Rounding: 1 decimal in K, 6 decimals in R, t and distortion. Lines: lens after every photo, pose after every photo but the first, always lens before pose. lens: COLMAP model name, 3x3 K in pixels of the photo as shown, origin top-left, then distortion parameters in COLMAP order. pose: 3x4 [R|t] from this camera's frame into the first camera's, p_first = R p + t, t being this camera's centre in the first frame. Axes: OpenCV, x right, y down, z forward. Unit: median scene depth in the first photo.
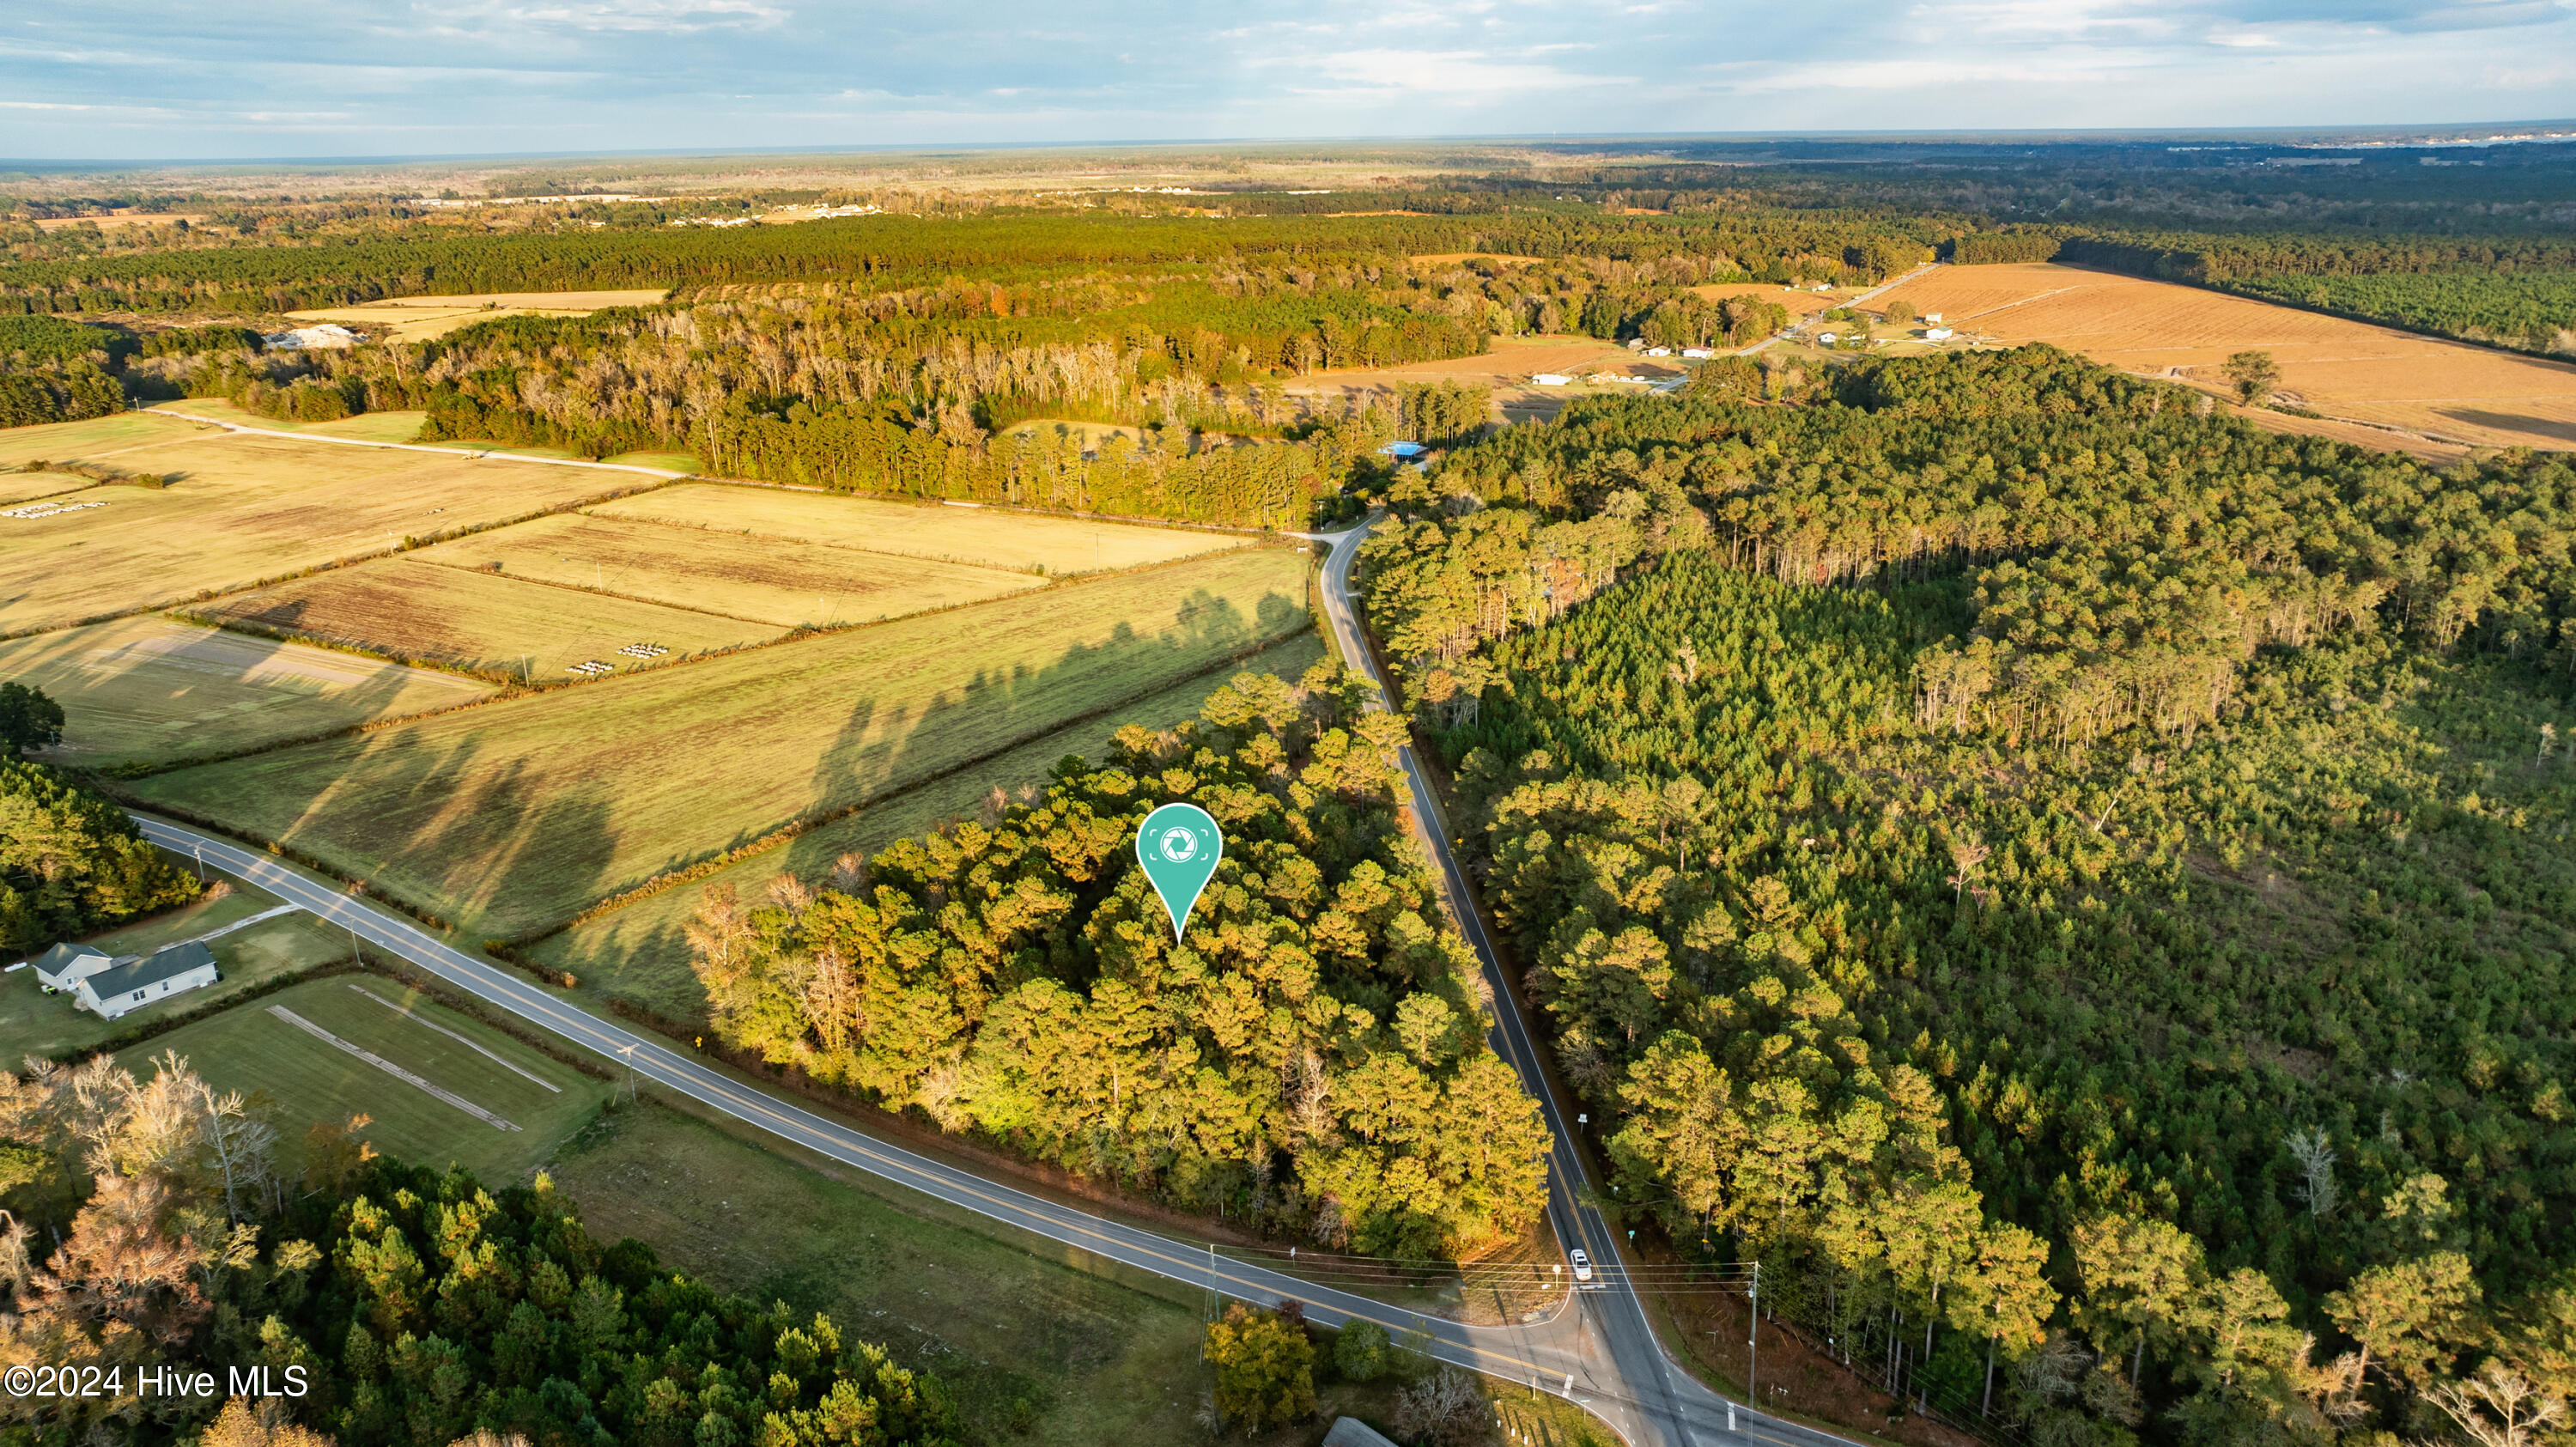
lens RADIAL K [[1819.3, 0, 1288.0], [0, 1819.3, 723.5], [0, 0, 1]] dist [-0.041341, 0.046056]
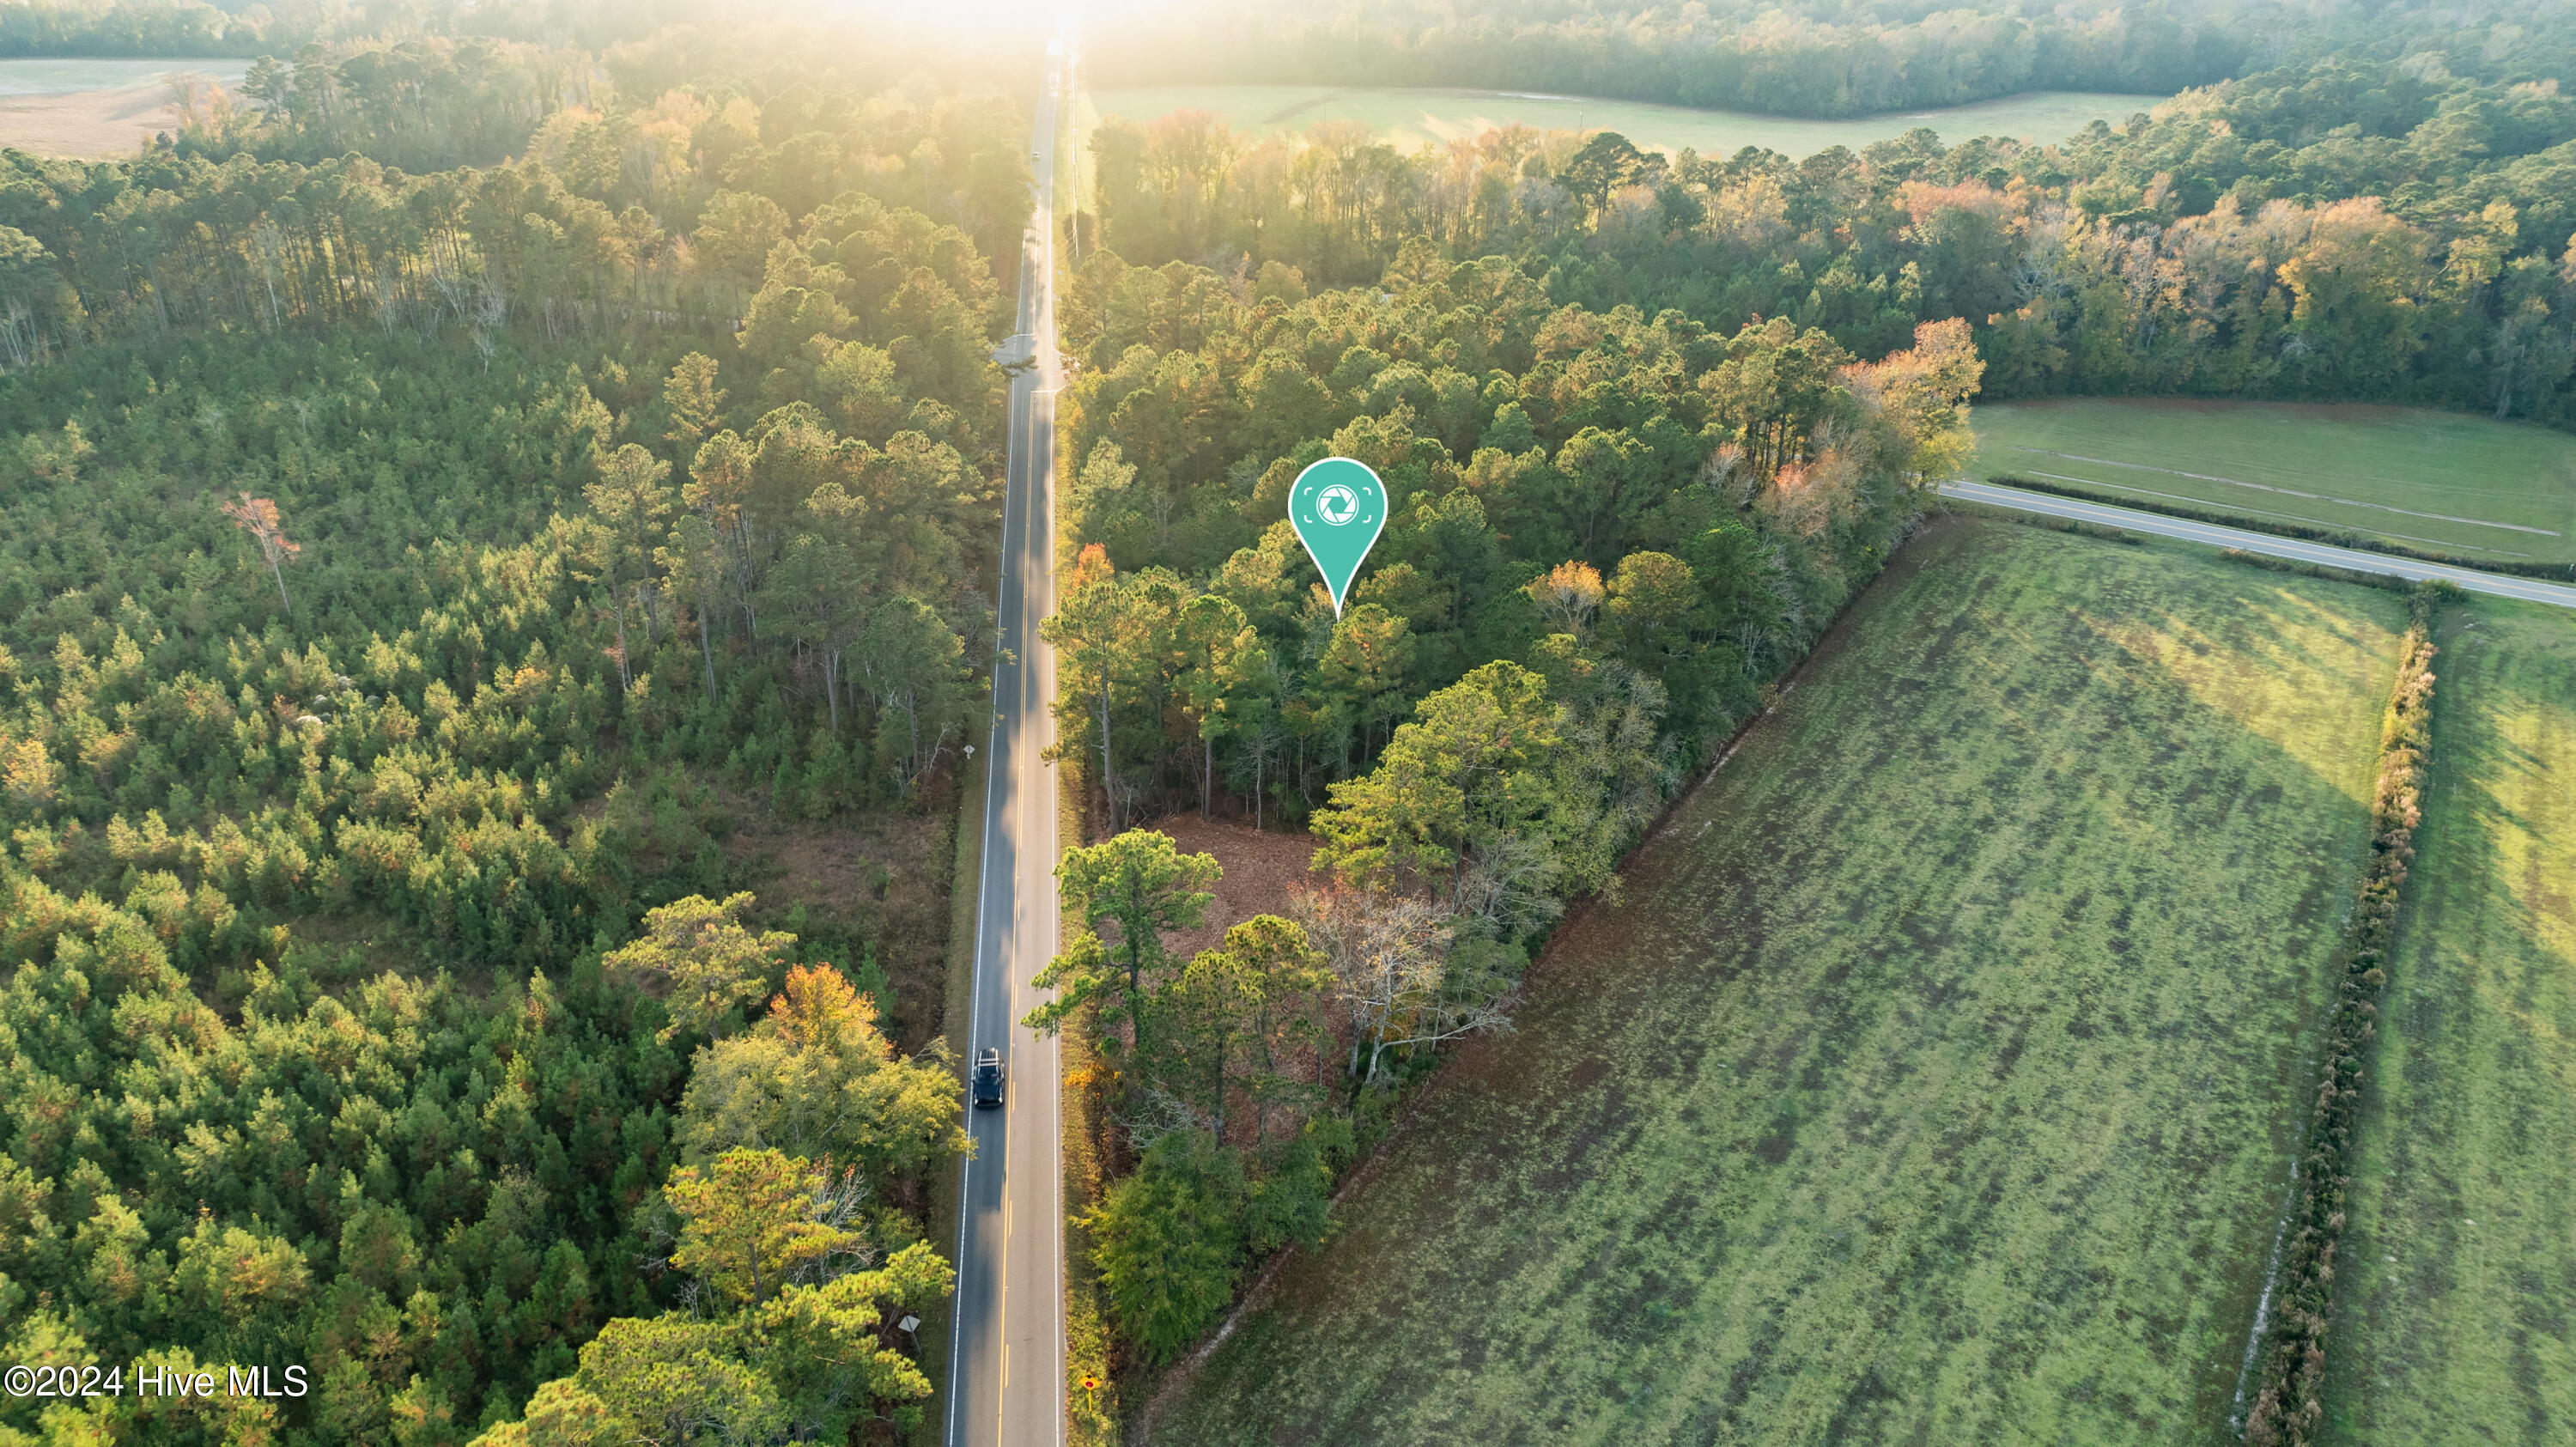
lens RADIAL K [[1825.8, 0, 1288.0], [0, 1825.8, 723.5], [0, 0, 1]] dist [-0.003005, -0.002243]
pose [[-0.999027, 0.029288, -0.032987, 0.013270], [-0.002039, 0.716343, 0.697746, -0.153332], [0.044065, 0.697134, -0.715586, 0.715544]]
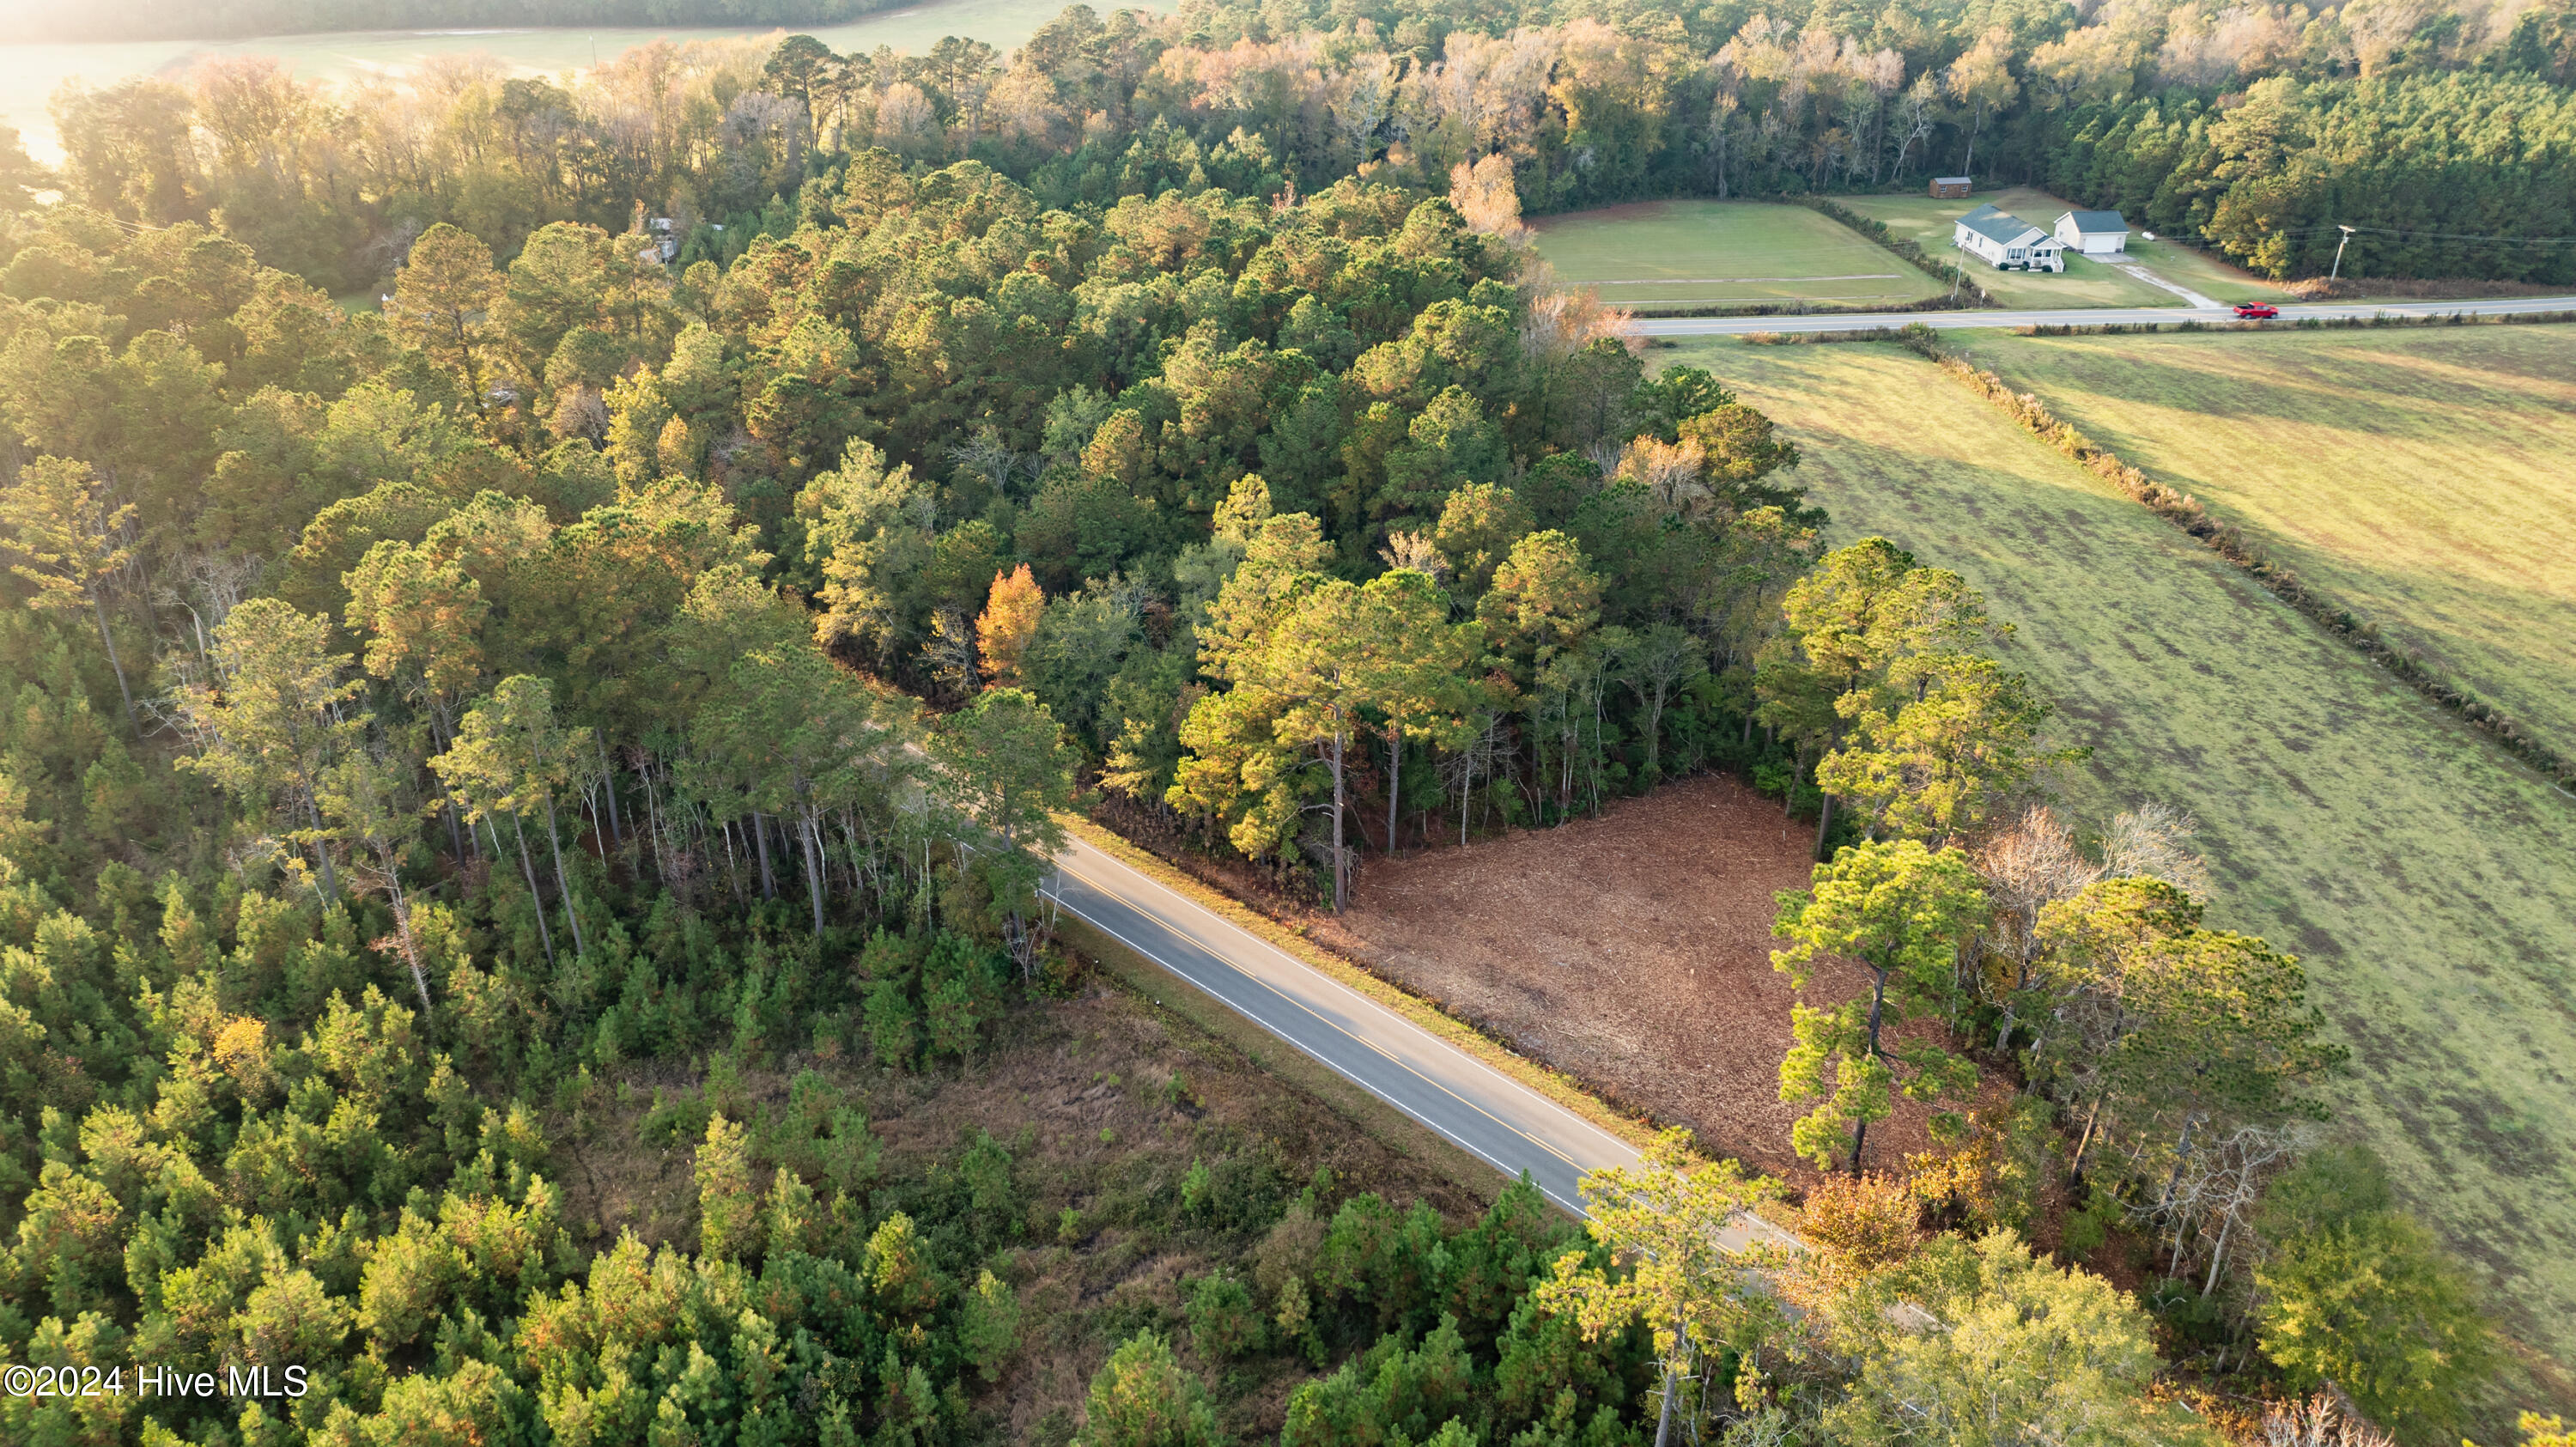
lens RADIAL K [[1825.8, 0, 1288.0], [0, 1825.8, 723.5], [0, 0, 1]] dist [-0.003005, -0.002243]
pose [[-0.752455, 0.319074, -0.576197, 0.134084], [-0.195856, 0.726856, 0.658271, -0.105439], [0.628849, 0.608171, -0.484433, 0.622933]]
